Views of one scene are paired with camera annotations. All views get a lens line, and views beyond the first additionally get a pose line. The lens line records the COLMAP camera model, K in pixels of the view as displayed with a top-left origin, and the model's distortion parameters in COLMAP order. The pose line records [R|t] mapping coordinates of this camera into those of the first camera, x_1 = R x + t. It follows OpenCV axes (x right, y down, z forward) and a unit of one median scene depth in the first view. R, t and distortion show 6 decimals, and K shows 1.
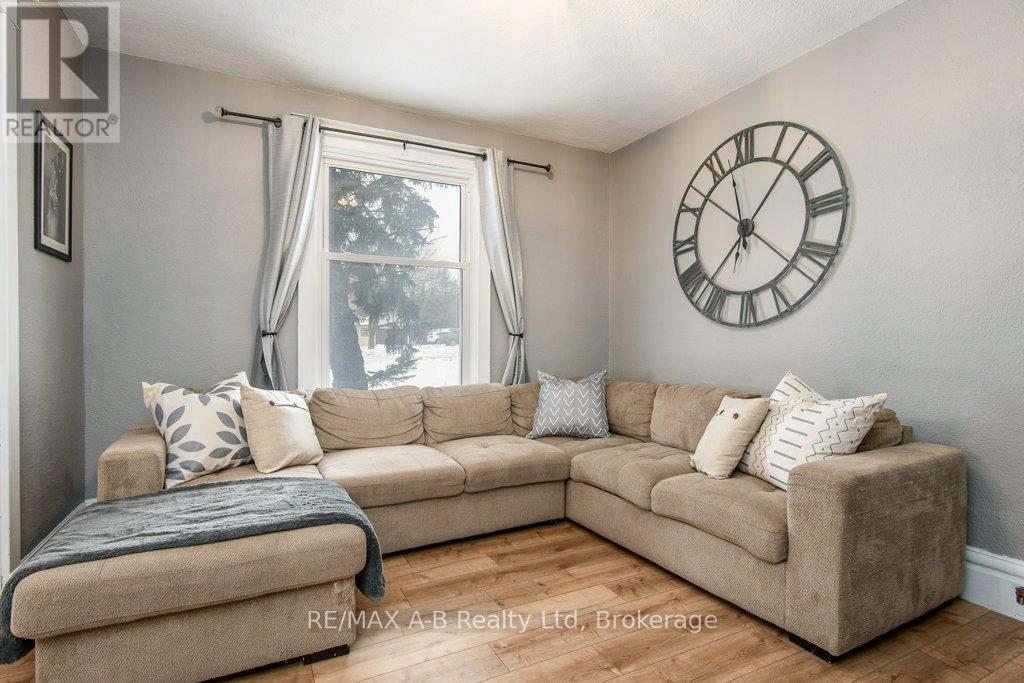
lens RADIAL K [[513.1, 0, 510.4], [0, 513.1, 341.7], [0, 0, 1]] dist [-0.003875, -0.000566]
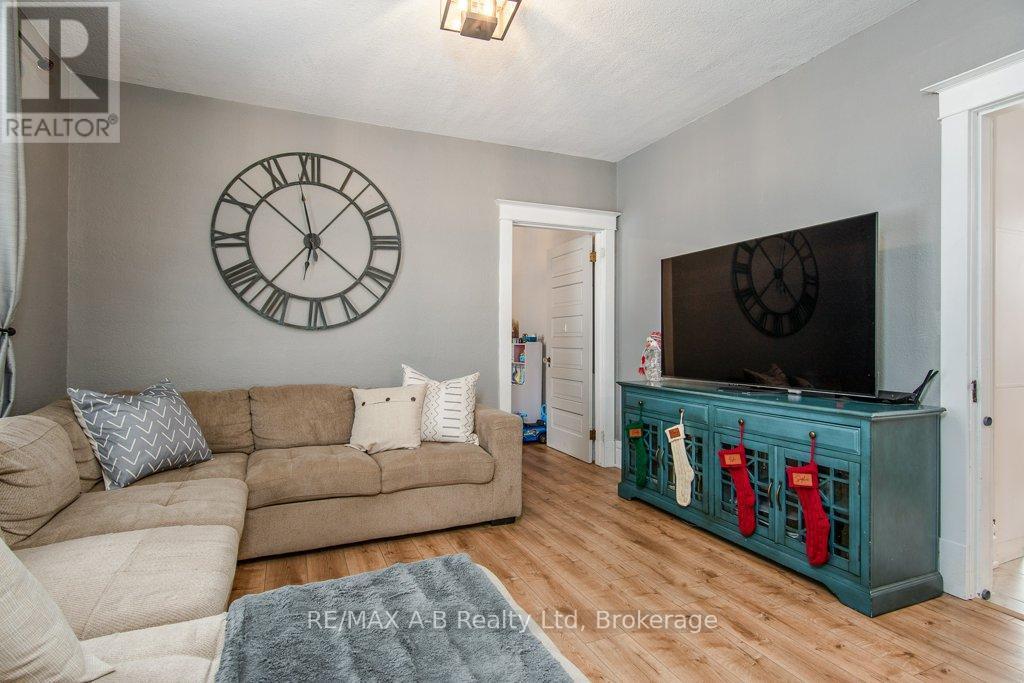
lens RADIAL K [[513.1, 0, 510.4], [0, 513.1, 341.7], [0, 0, 1]] dist [-0.003875, -0.000566]
pose [[0.052779, 0.000866, 0.998606, -0.643447], [-0.001070, 0.999999, -0.000811, -0.001499], [-0.998606, -0.001026, 0.052779, 0.508836]]
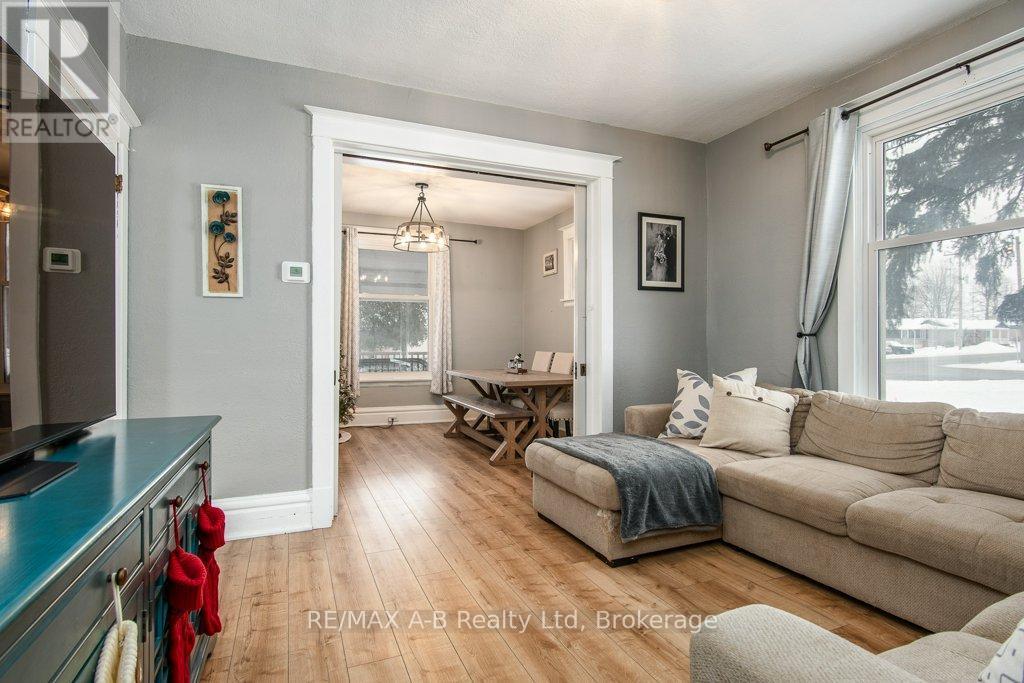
lens RADIAL K [[513.1, 0, 510.4], [0, 513.1, 341.7], [0, 0, 1]] dist [-0.003875, -0.000566]
pose [[-0.069881, -0.001147, -0.997555, 0.616272], [-0.004513, 0.999989, -0.000834, 0.001935], [0.997545, 0.004444, -0.069885, 0.468487]]
